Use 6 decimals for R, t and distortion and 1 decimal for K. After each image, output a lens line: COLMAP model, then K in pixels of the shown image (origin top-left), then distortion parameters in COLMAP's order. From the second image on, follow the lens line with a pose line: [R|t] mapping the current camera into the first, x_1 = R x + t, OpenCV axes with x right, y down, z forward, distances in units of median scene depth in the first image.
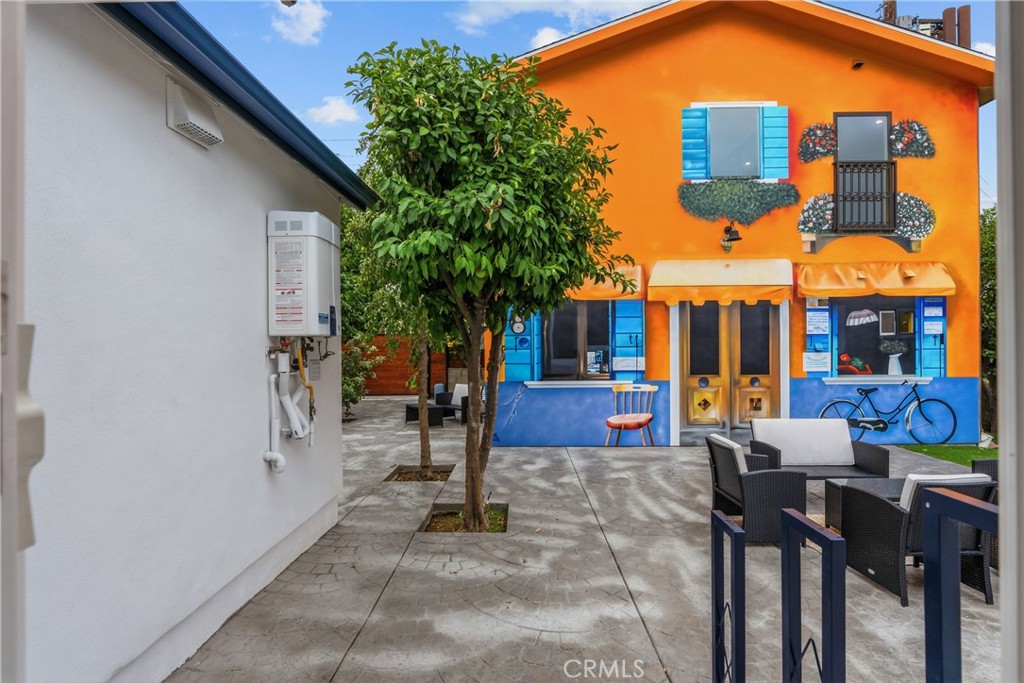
lens RADIAL K [[458.7, 0, 510.6], [0, 458.7, 342.4], [0, 0, 1]] dist [-0.008799, 0.002583]
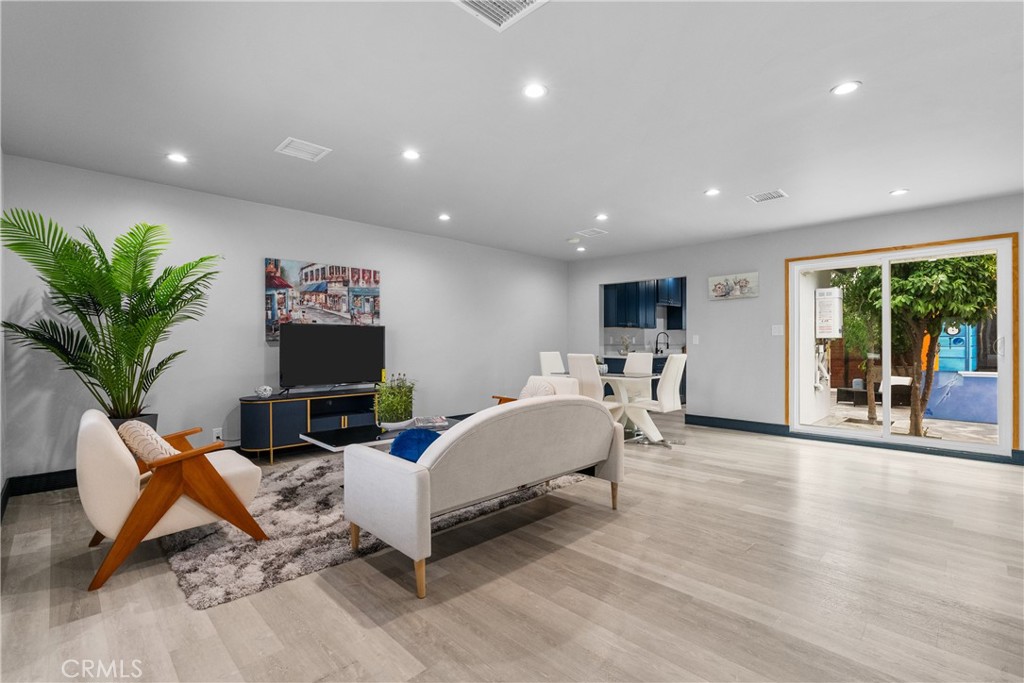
lens RADIAL K [[458.7, 0, 517.0], [0, 458.7, 346.1], [0, 0, 1]] dist [-0.008799, 0.002583]
pose [[0.728667, 0.012293, -0.684758, 0.003600], [-0.005237, 0.999910, 0.012377, 0.007481], [0.684848, -0.005433, 0.728665, -1.666958]]
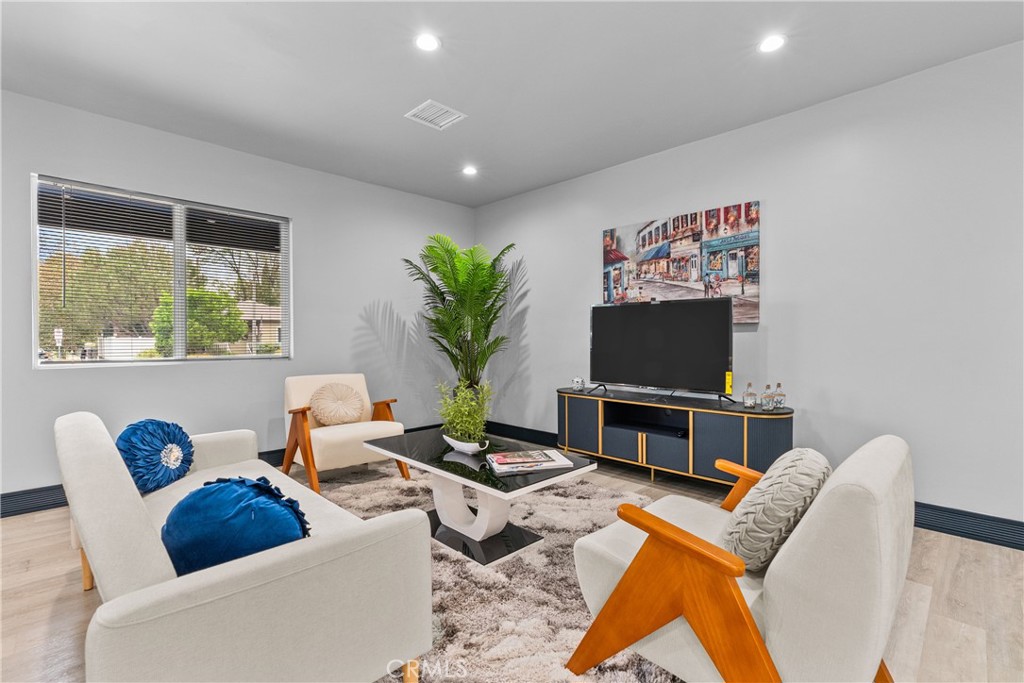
lens RADIAL K [[458.7, 0, 515.7], [0, 458.7, 341.2], [0, 0, 1]] dist [-0.008799, 0.002583]
pose [[-0.682943, 0.020268, -0.730191, -0.427298], [0.009179, 0.999774, 0.019167, 0.025191], [0.730414, 0.006388, -0.682974, -0.597679]]
